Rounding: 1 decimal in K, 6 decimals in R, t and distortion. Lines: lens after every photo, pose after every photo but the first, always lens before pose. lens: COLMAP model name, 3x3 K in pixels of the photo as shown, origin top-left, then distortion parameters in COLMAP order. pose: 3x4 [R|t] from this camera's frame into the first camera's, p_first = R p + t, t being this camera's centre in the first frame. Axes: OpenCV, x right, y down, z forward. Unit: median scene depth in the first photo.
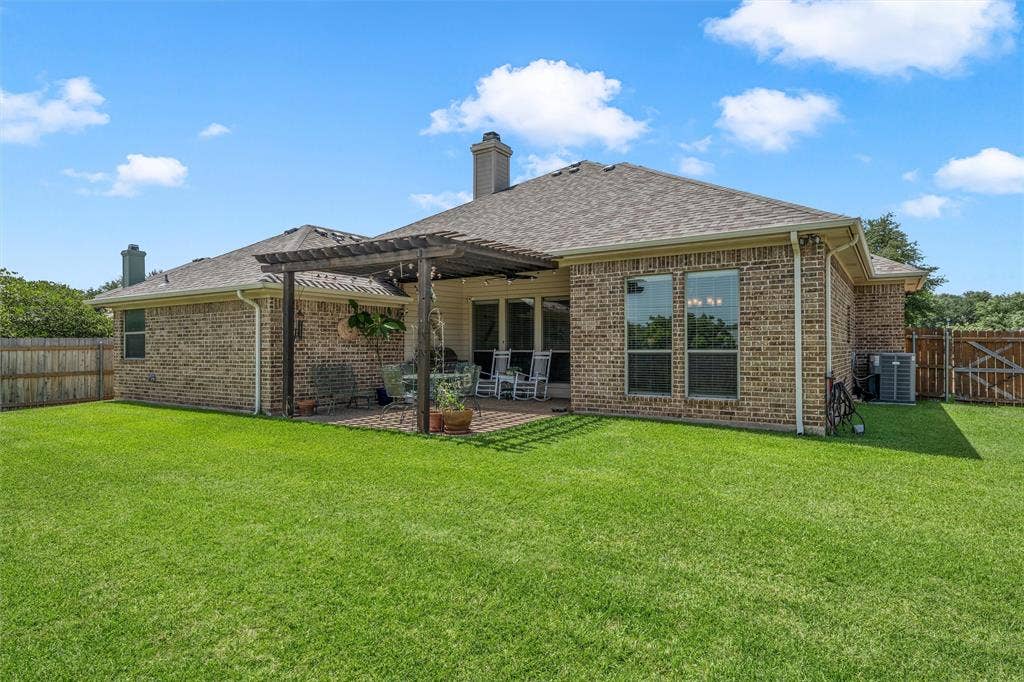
lens RADIAL K [[579.4, 0, 512.0], [0, 579.4, 341.0], [0, 0, 1]] dist [-0.000558, -0.000004]
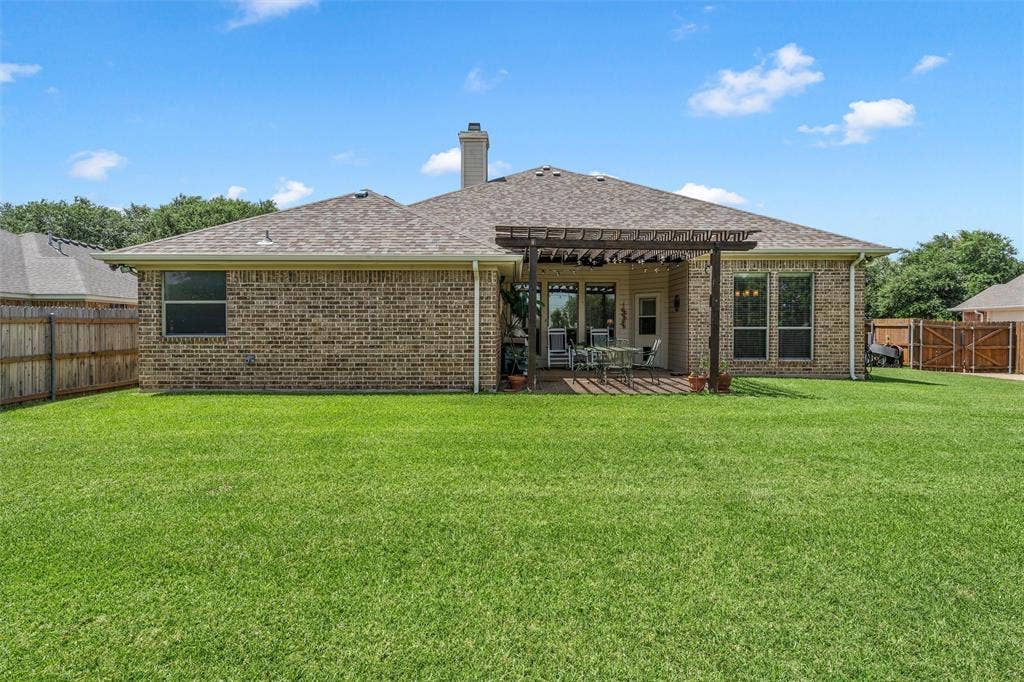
lens RADIAL K [[536.3, 0, 510.5], [0, 536.3, 334.2], [0, 0, 1]] dist [0.000620, 0.000129]
pose [[0.833080, -0.000467, 0.553152, -0.888786], [-0.009438, 0.999842, 0.015059, 0.017588], [-0.553072, -0.017766, 0.832944, 0.235153]]
